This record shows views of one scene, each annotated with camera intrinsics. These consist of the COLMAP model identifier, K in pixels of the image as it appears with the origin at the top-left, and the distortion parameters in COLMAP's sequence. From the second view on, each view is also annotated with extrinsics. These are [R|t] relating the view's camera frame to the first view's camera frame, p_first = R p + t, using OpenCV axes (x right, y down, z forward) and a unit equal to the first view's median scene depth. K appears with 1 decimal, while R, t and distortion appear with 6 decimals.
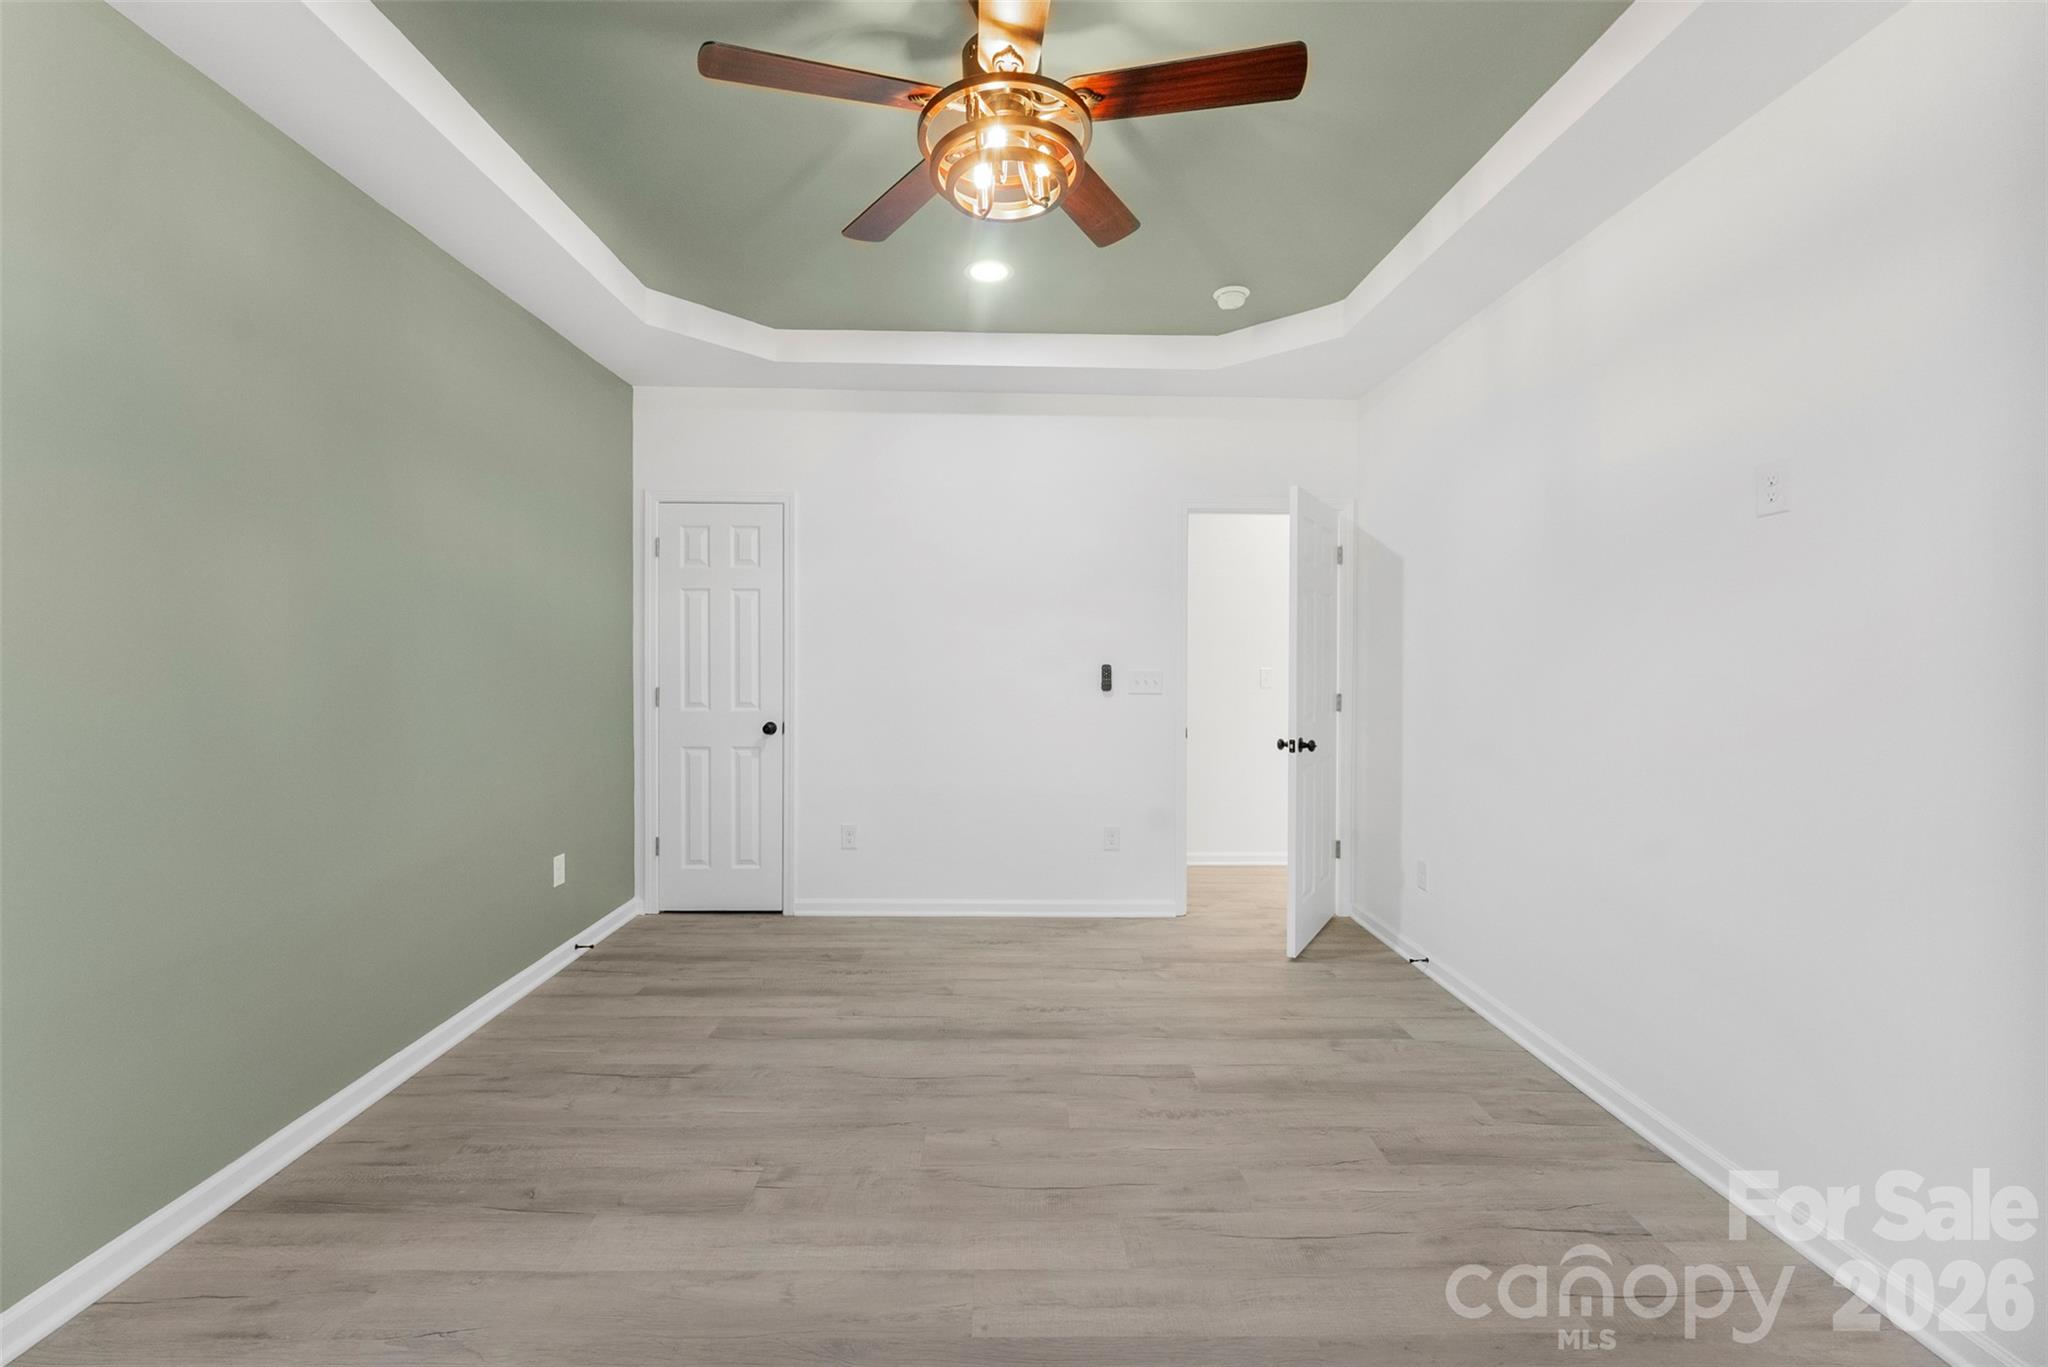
lens RADIAL K [[830.5, 0, 1022.0], [0, 830.5, 676.2], [0, 0, 1]] dist [0.000668, 0.000106]
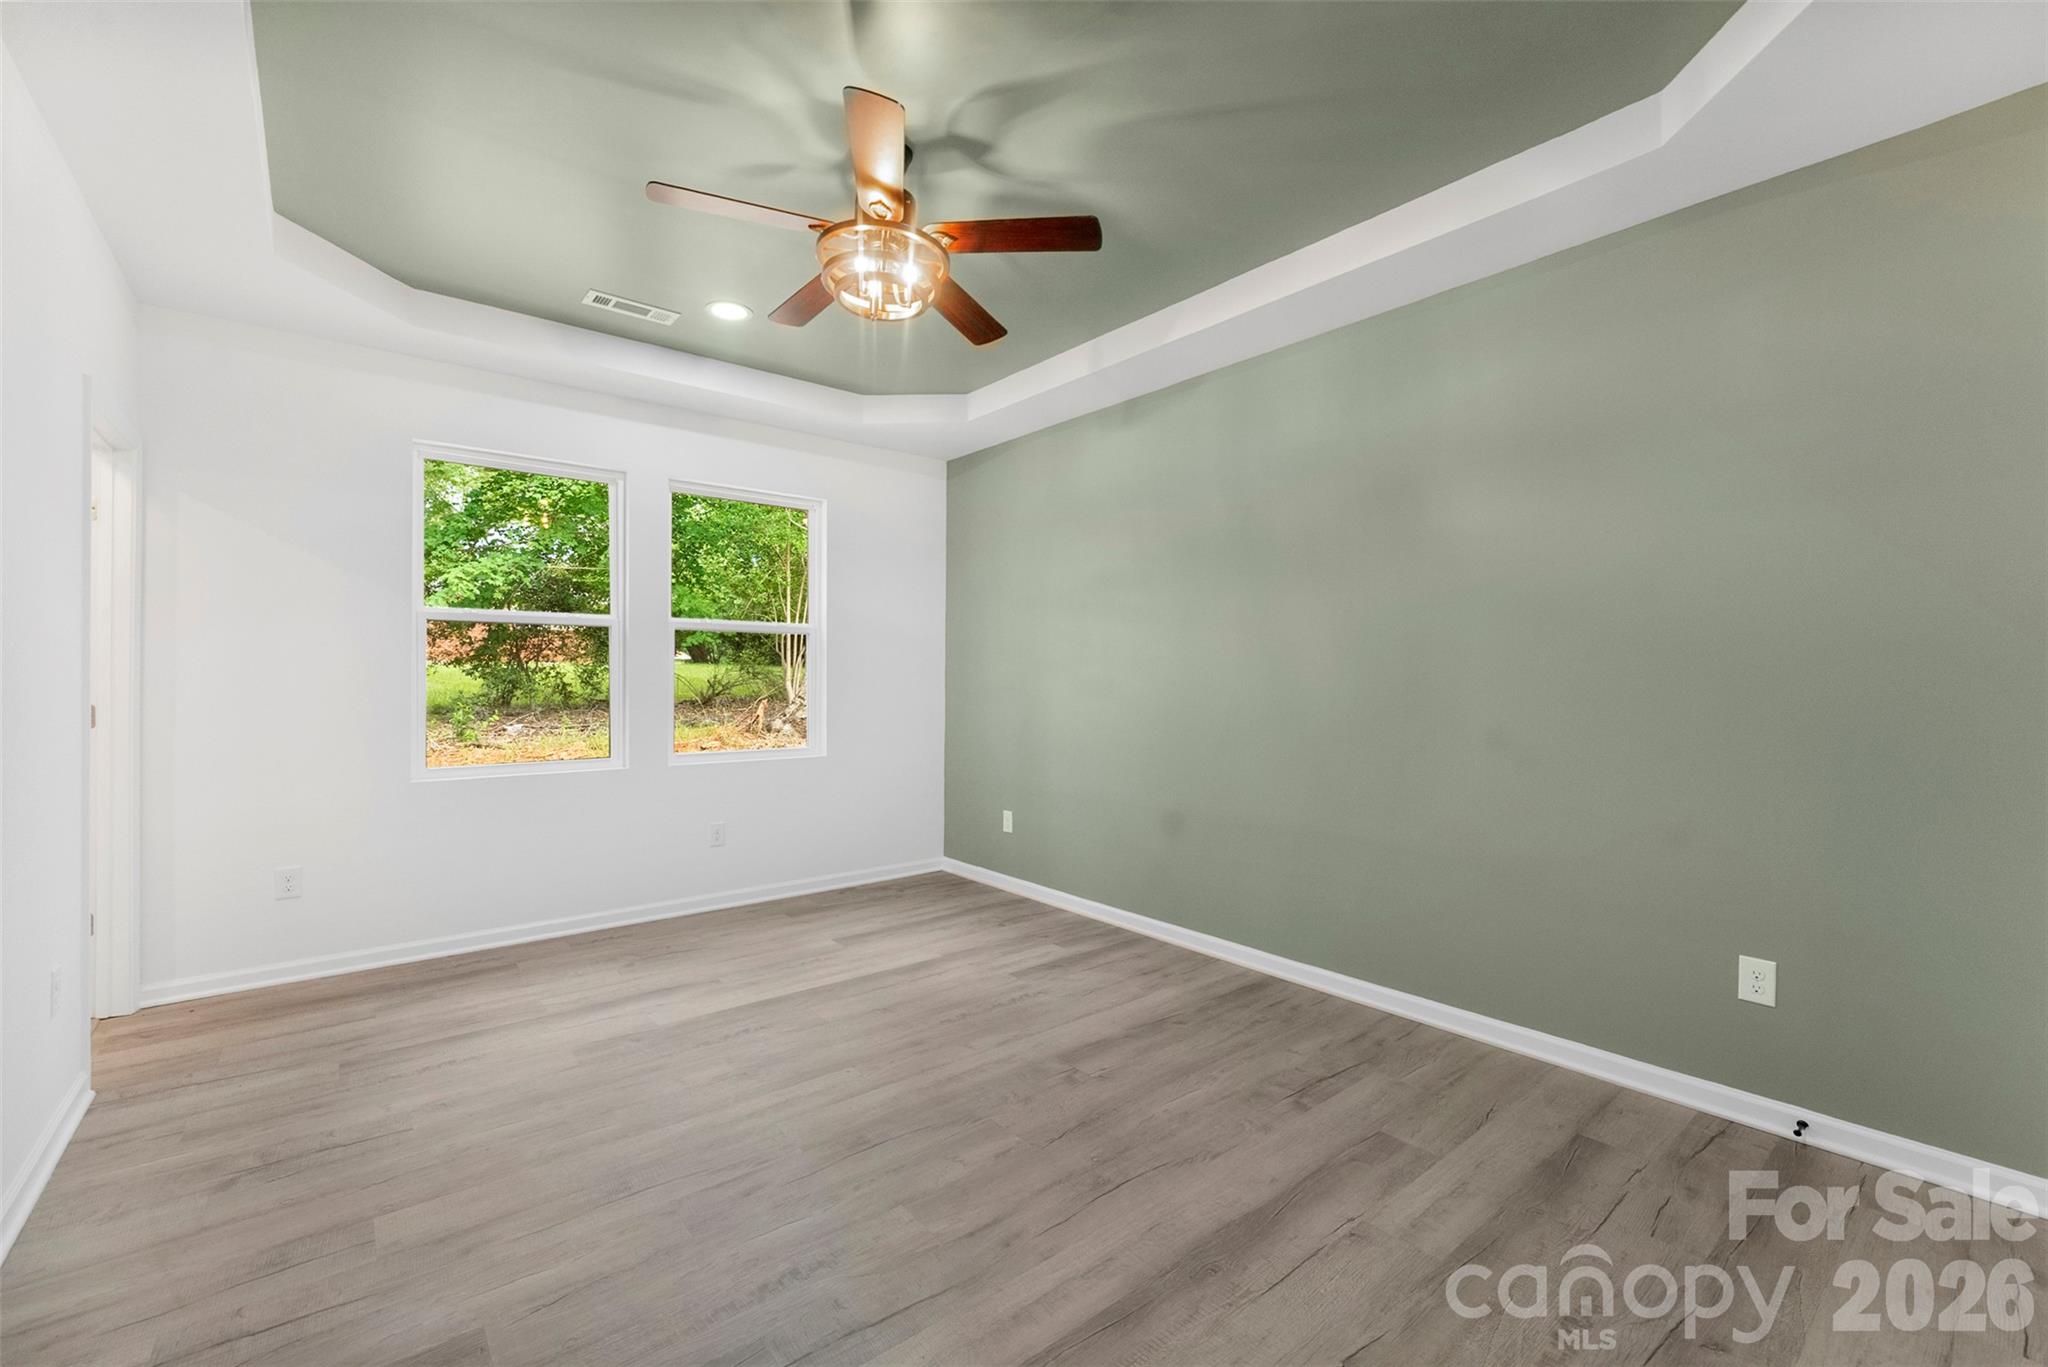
lens RADIAL K [[843.0, 0, 1023.6], [0, 843.0, 689.9], [0, 0, 1]] dist [-0.000107, -0.000099]
pose [[-0.787442, -0.001952, -0.616386, 0.355246], [-0.021355, 0.999481, 0.024116, -0.004807], [0.616019, 0.032152, -0.787075, 1.255570]]
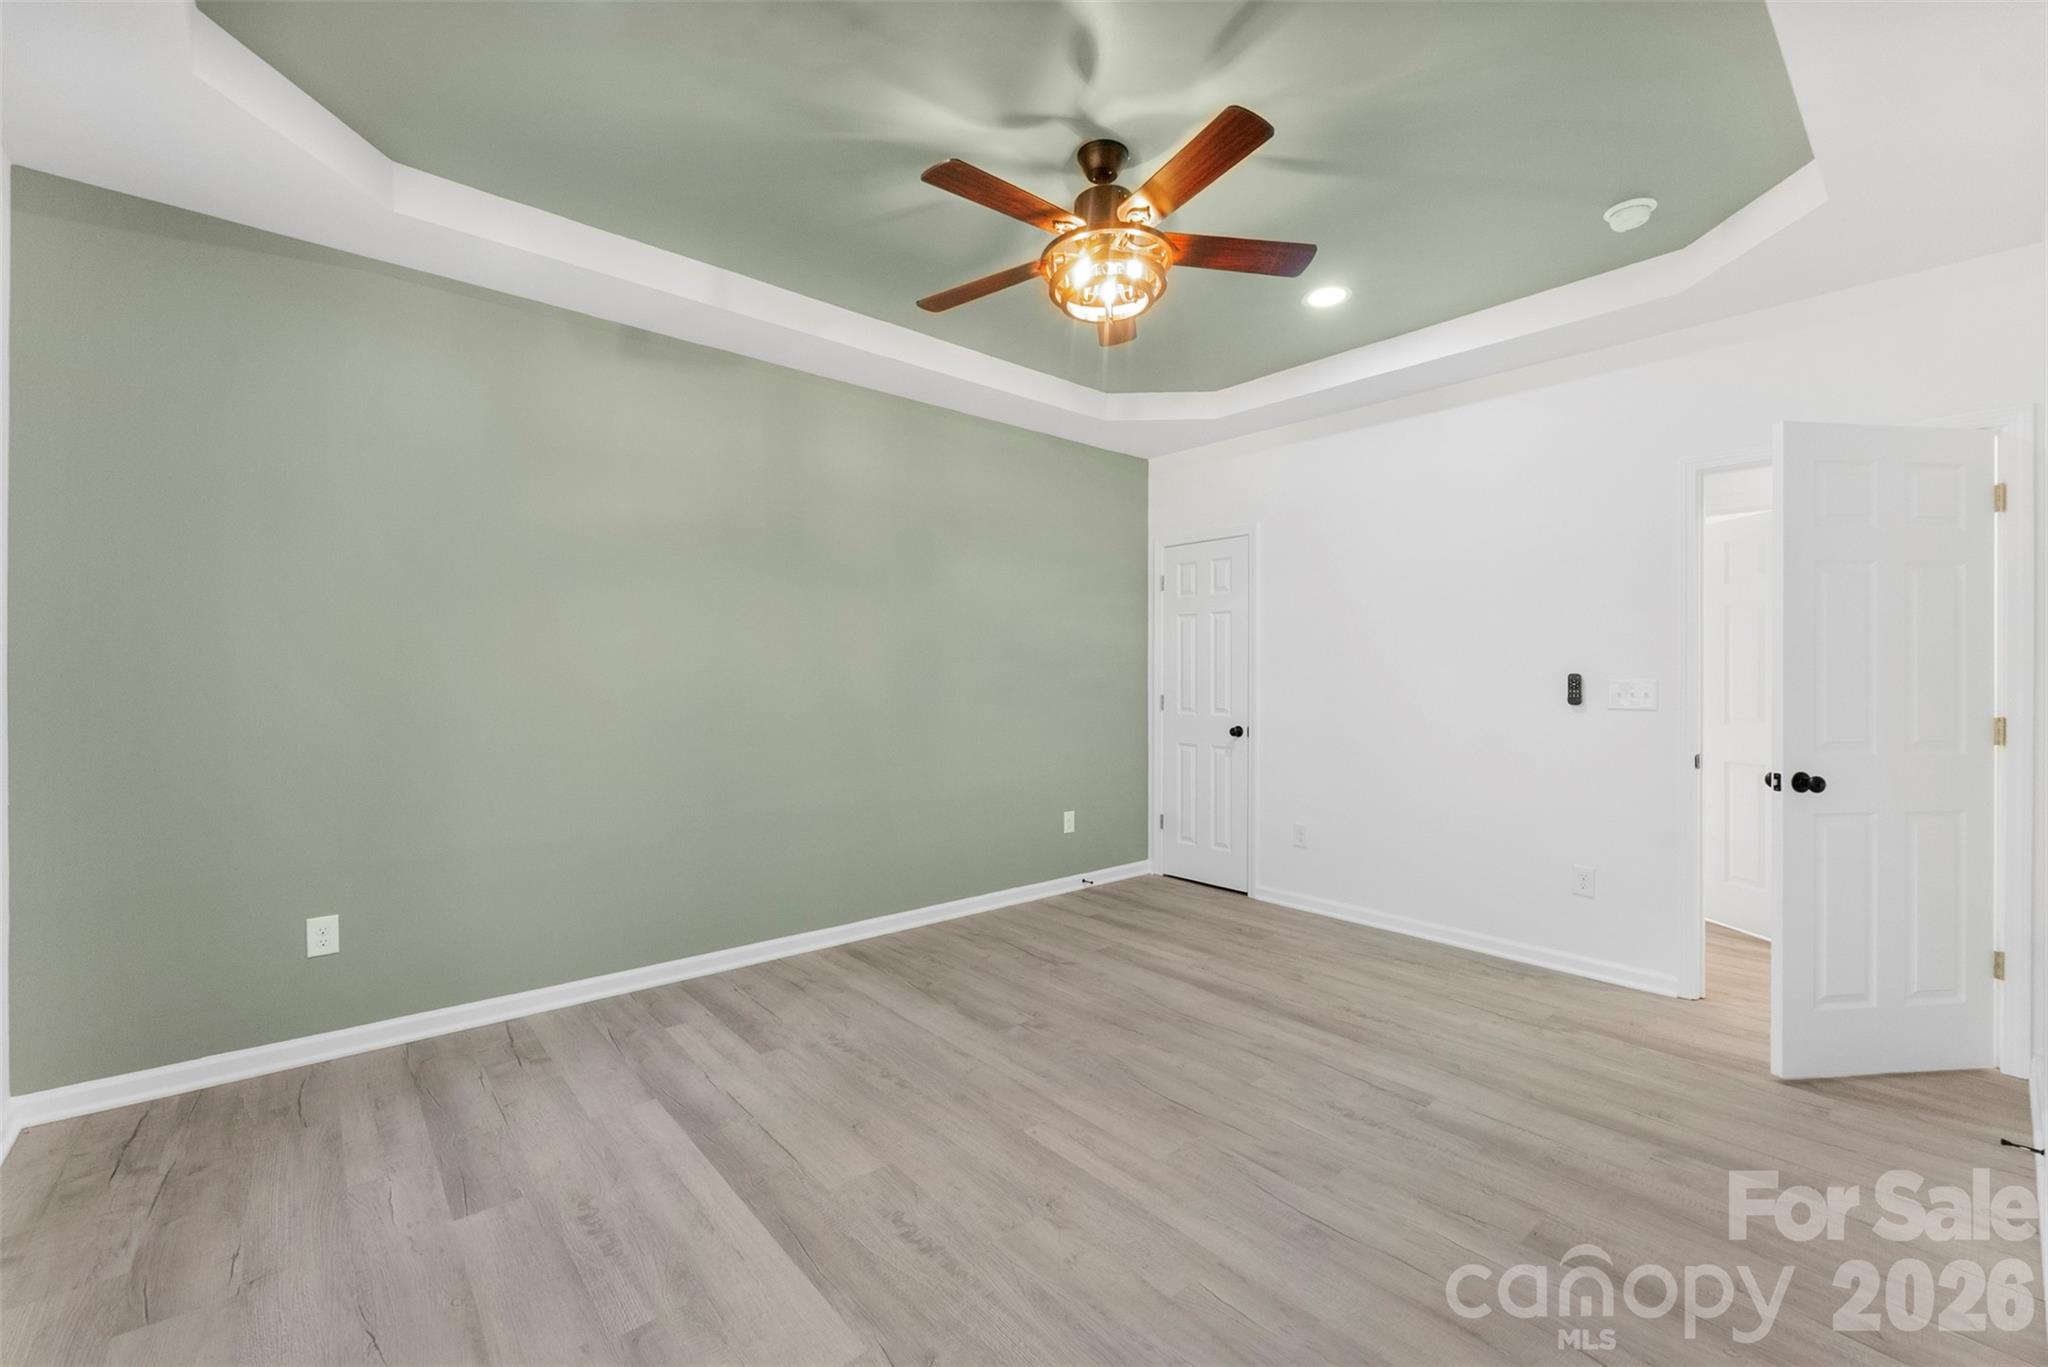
lens RADIAL K [[843.0, 0, 1023.6], [0, 843.0, 689.9], [0, 0, 1]] dist [-0.000107, -0.000099]
pose [[0.640125, 0.006646, -0.768242, 0.523030], [-0.016926, 0.999842, -0.005453, 0.021547], [0.768084, 0.016494, 0.640136, 0.029505]]
